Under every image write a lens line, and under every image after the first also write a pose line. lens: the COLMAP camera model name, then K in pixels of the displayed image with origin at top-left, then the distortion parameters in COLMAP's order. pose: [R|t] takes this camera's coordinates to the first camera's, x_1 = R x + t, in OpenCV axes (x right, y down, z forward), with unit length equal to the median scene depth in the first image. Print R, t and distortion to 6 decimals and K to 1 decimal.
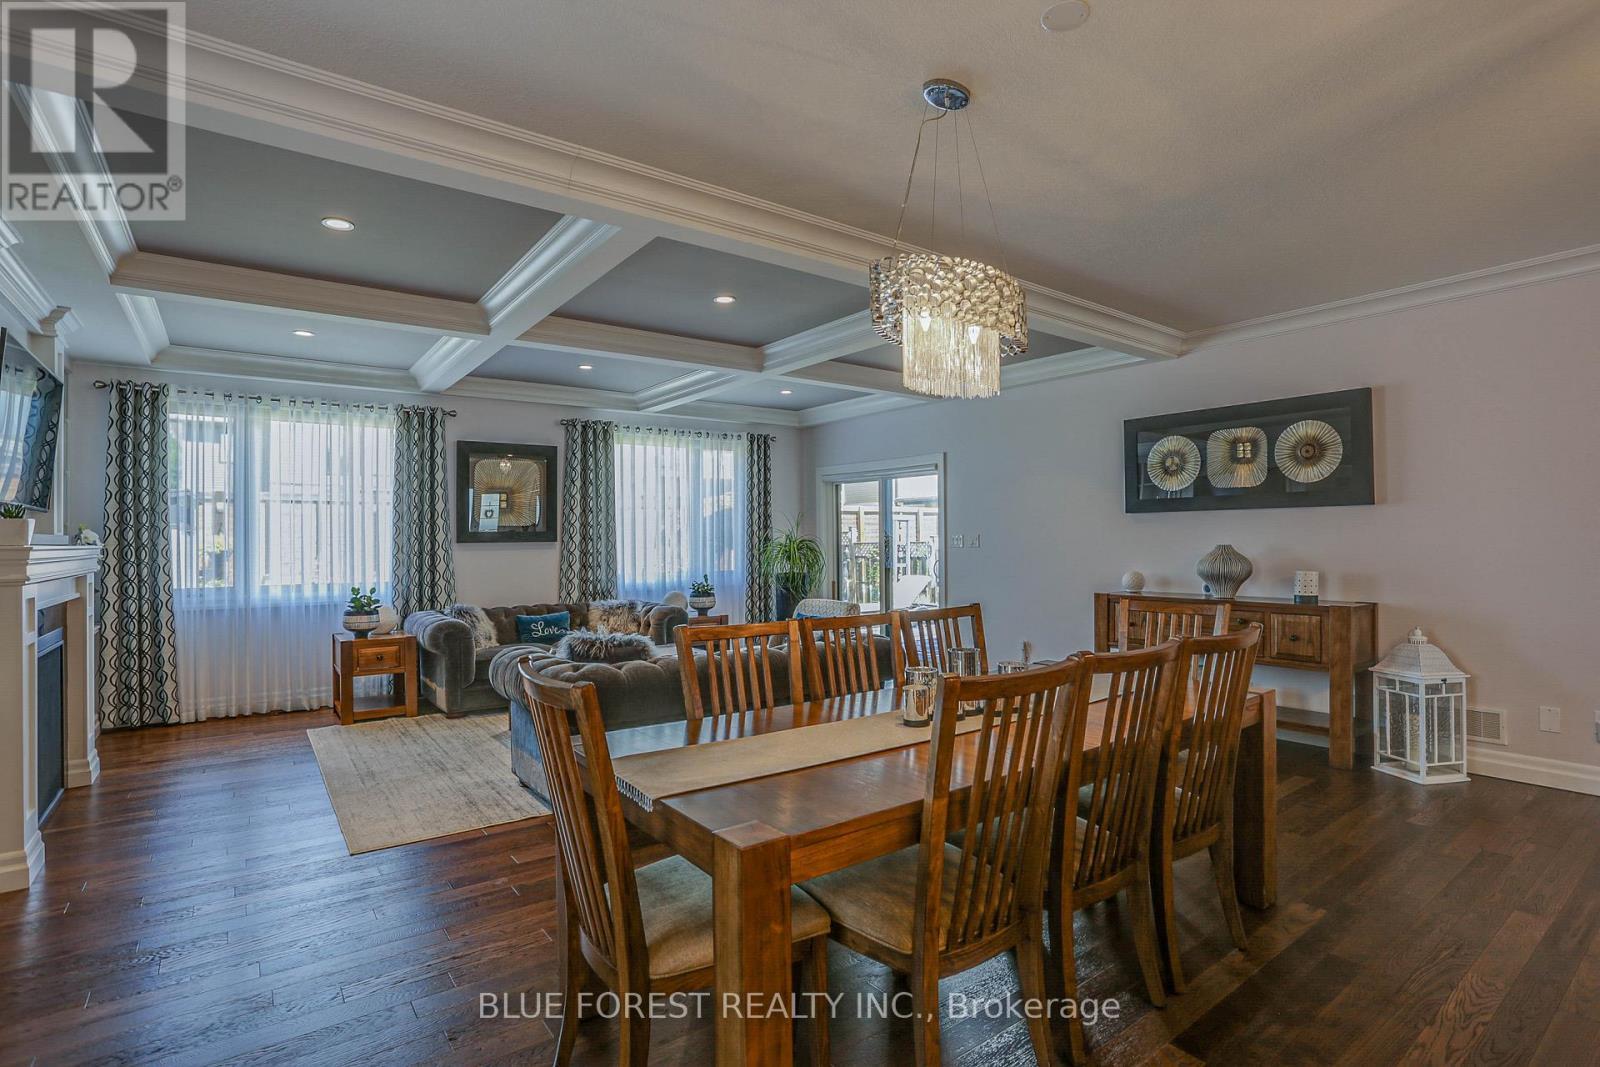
lens RADIAL K [[784.4, 0, 794.3], [0, 784.4, 533.0], [0, 0, 1]] dist [-0.085738, 0.041094]
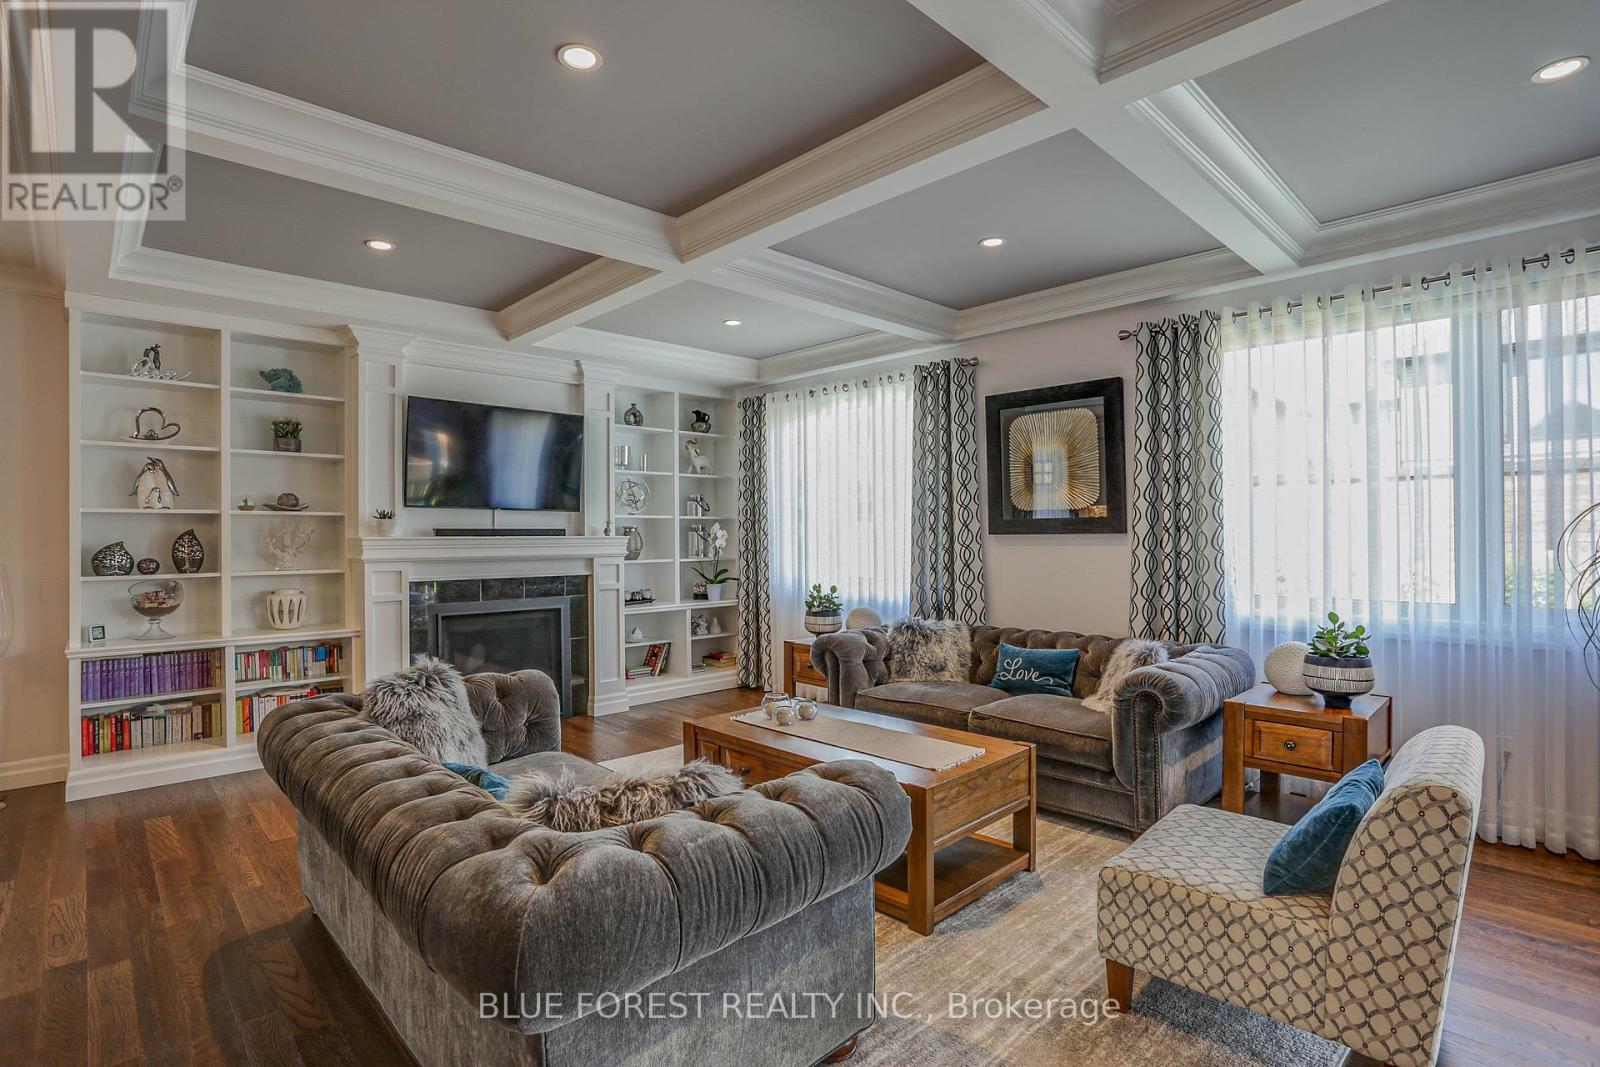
lens RADIAL K [[784.4, 0, 794.3], [0, 784.4, 533.0], [0, 0, 1]] dist [-0.085738, 0.041094]
pose [[0.124117, 0.006438, -0.992247, 0.336212], [0.012406, 0.999891, 0.008039, 0.003507], [0.992190, -0.013308, 0.124023, 0.860190]]
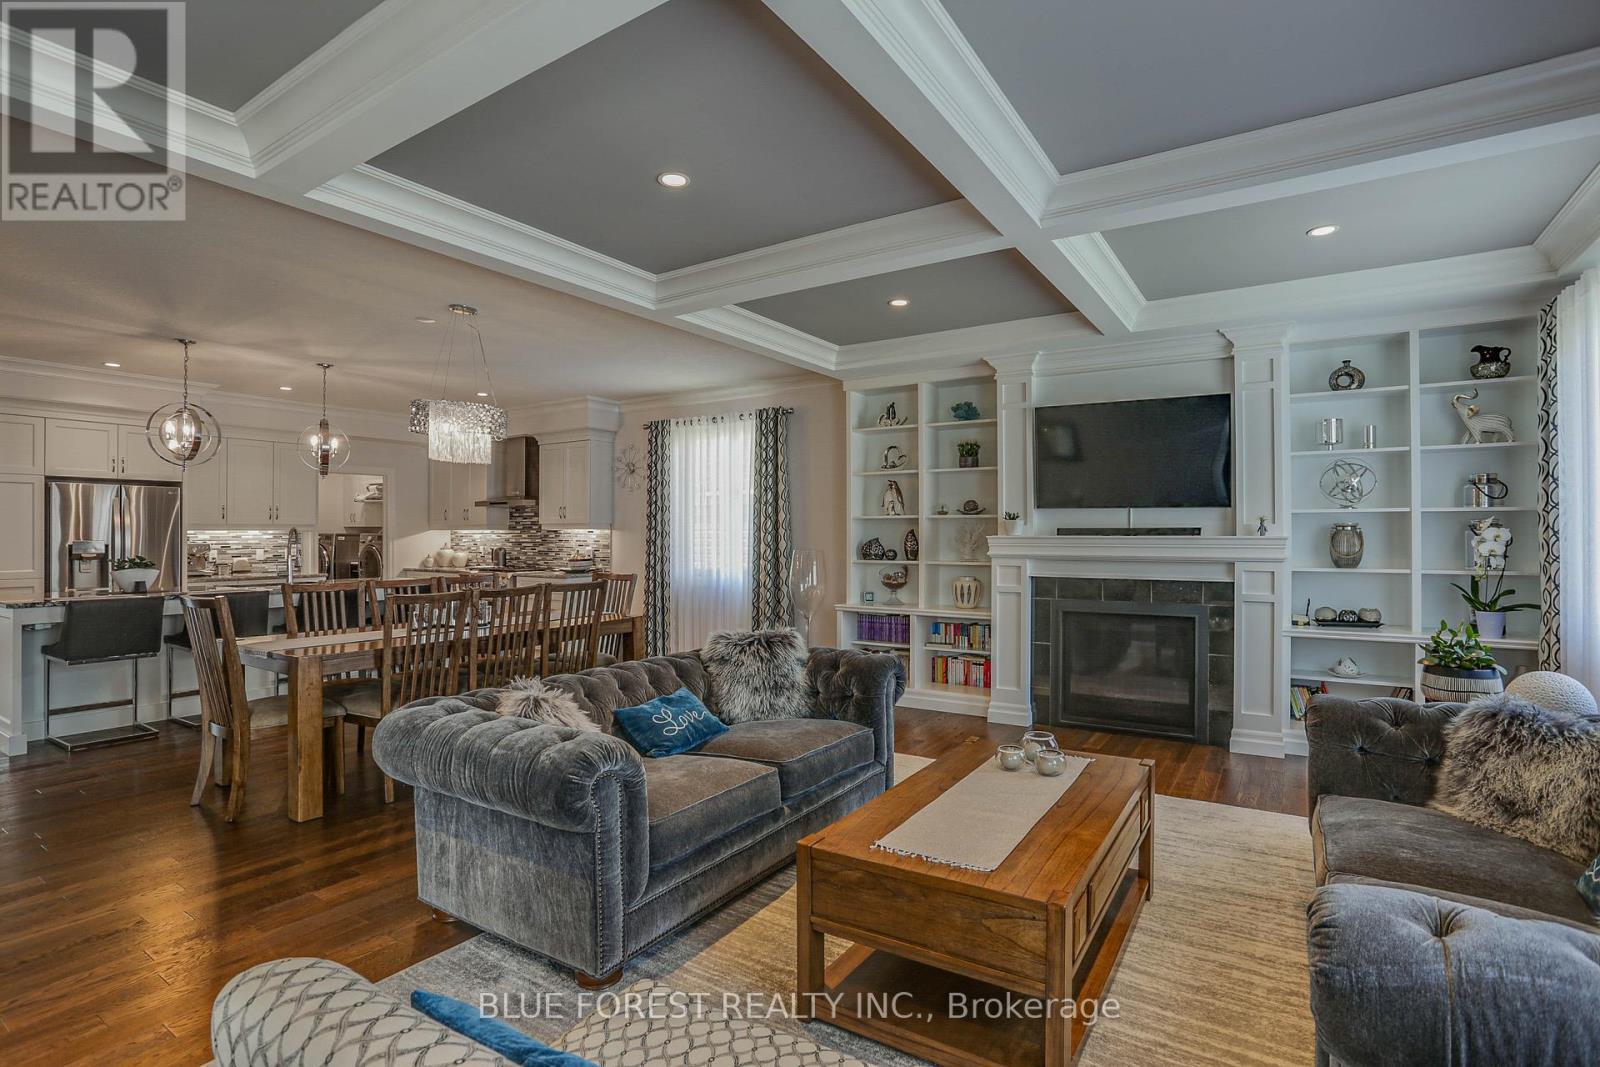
lens RADIAL K [[781.1, 0, 798.6], [0, 781.1, 530.6], [0, 0, 1]] dist [-0.078736, 0.037356]
pose [[-0.938252, 0.007194, -0.345878, 0.033909], [0.011196, 0.999891, -0.009574, 0.008958], [0.345772, -0.012855, -0.938231, 1.333364]]
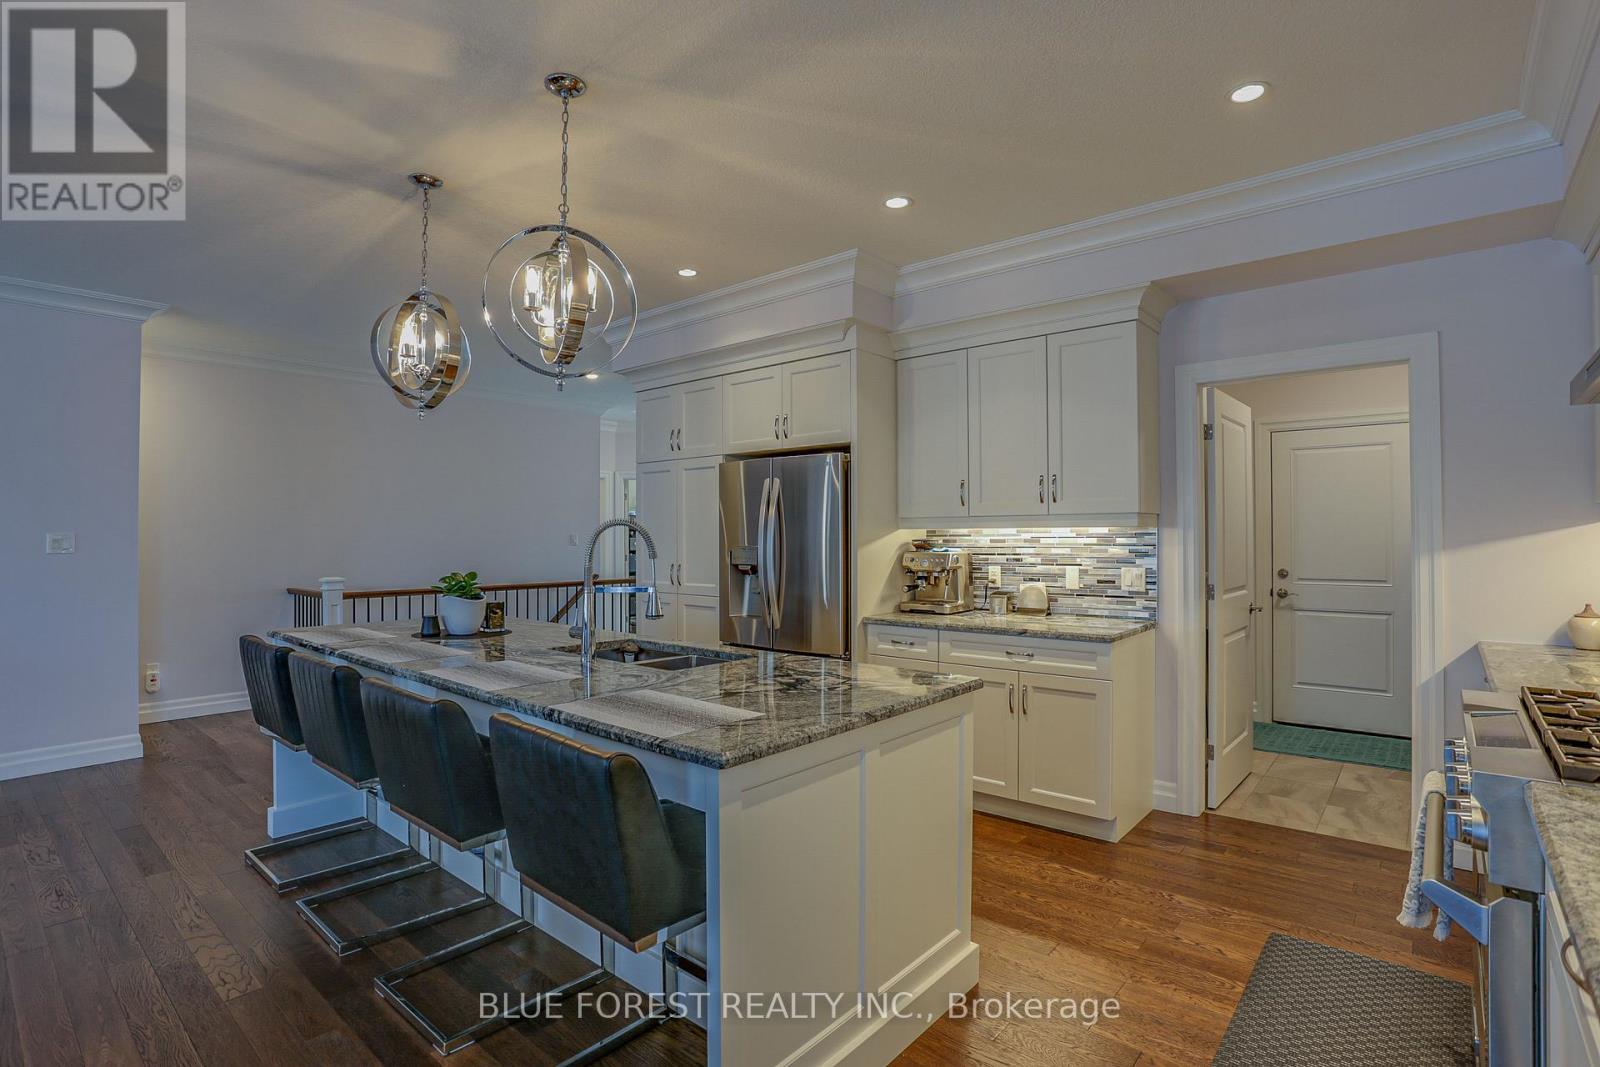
lens RADIAL K [[781.1, 0, 798.6], [0, 781.1, 530.6], [0, 0, 1]] dist [-0.078736, 0.037356]
pose [[-0.225812, 0.015134, 0.974053, -0.132034], [-0.004045, 0.999856, -0.016472, -0.001110], [-0.974163, -0.007659, -0.225718, 0.030207]]
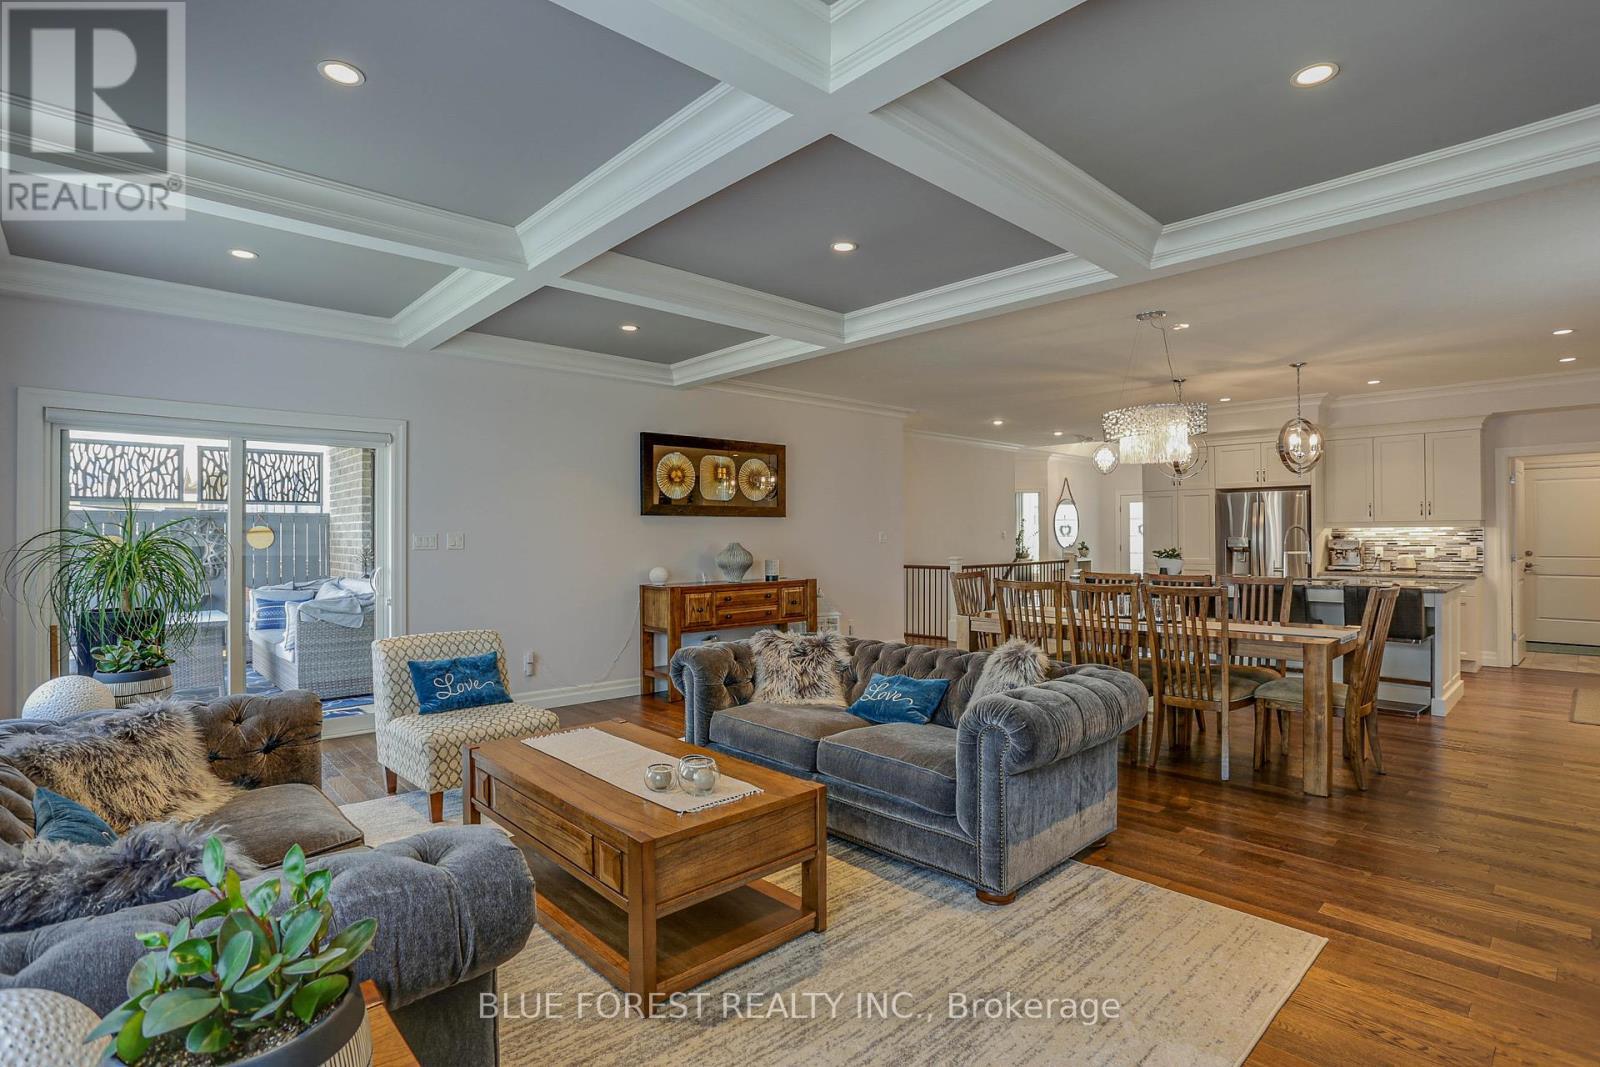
lens RADIAL K [[781.1, 0, 798.6], [0, 781.1, 530.6], [0, 0, 1]] dist [-0.078736, 0.037356]
pose [[-0.116616, 0.013902, 0.993080, -0.722210], [-0.002118, 0.999896, -0.014246, 0.011726], [-0.993175, -0.003765, -0.116574, 0.922896]]
